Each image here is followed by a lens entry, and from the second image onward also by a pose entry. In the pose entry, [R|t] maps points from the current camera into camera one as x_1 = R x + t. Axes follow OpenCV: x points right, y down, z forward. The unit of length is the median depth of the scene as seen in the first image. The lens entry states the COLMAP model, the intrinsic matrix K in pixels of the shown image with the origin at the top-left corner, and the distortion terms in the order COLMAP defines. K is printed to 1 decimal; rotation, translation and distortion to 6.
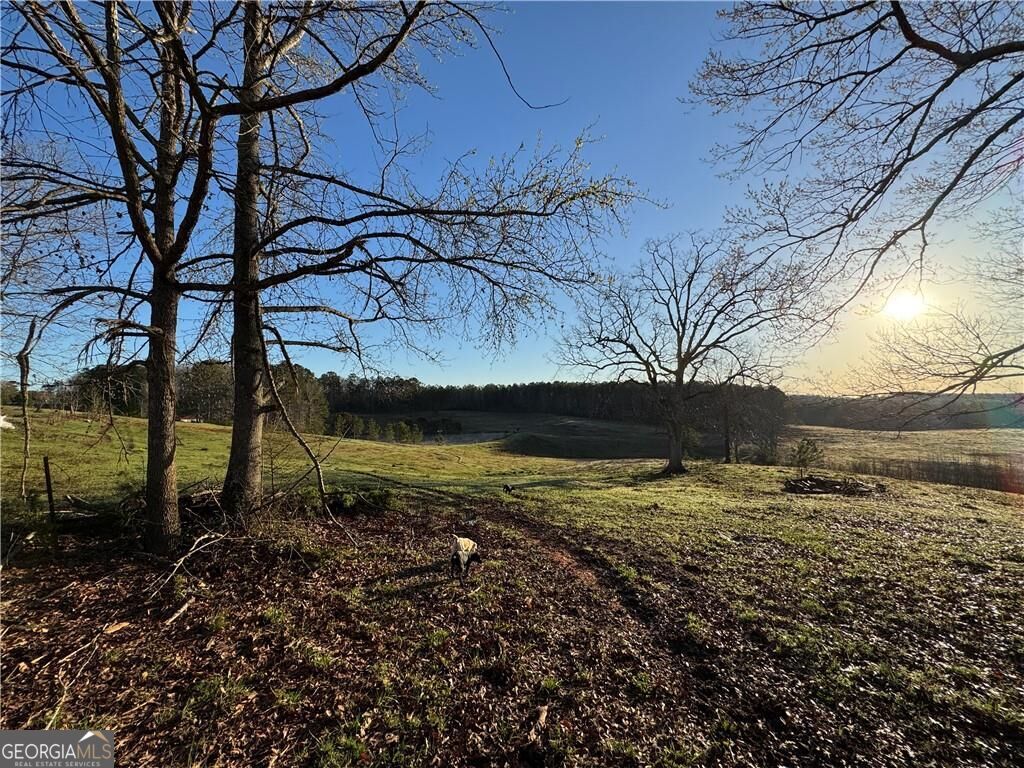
lens RADIAL K [[413.6, 0, 514.4], [0, 413.6, 388.0], [0, 0, 1]] dist [-0.003720, 0.002868]
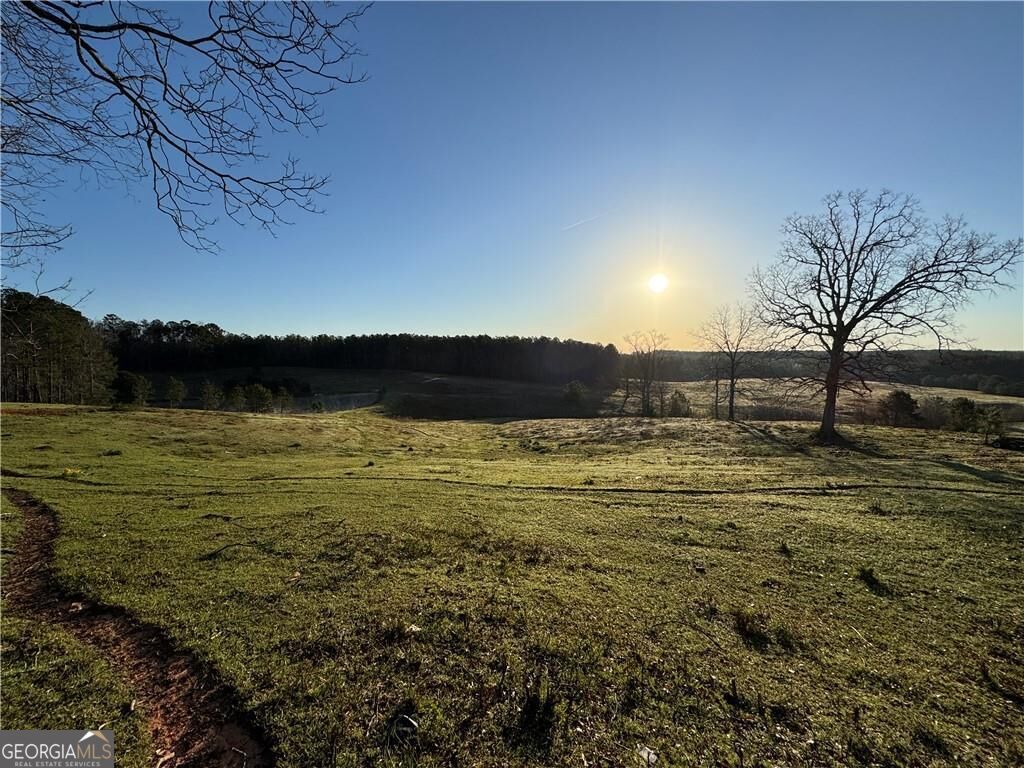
lens RADIAL K [[413.6, 0, 516.2], [0, 413.6, 386.5], [0, 0, 1]] dist [-0.003720, 0.002868]
pose [[0.895473, -0.027509, 0.444265, -0.140542], [-0.021630, 0.994220, 0.105160, -0.002456], [-0.444590, -0.103777, 0.889702, 0.089876]]
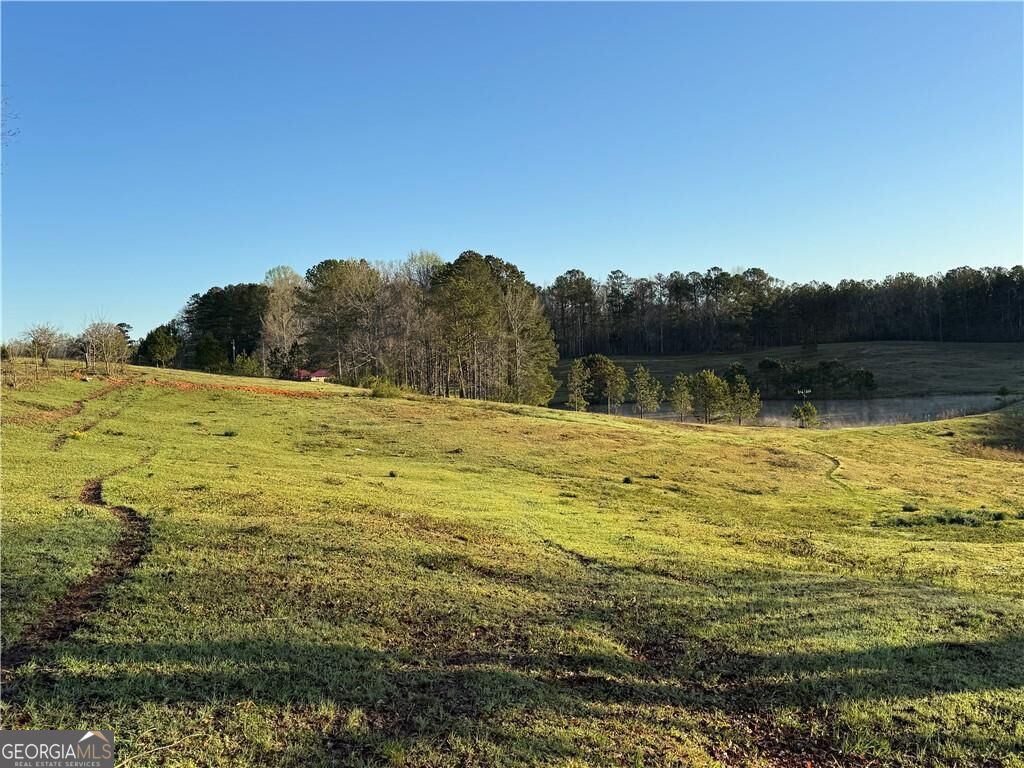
lens RADIAL K [[922.5, 0, 511.2], [0, 922.5, 379.0], [0, 0, 1]] dist [0.123785, -0.109472]
pose [[0.870263, -0.020863, -0.492146, 0.011480], [0.063213, 0.995572, 0.069576, 0.009352], [0.488515, -0.091660, 0.867728, 0.068054]]
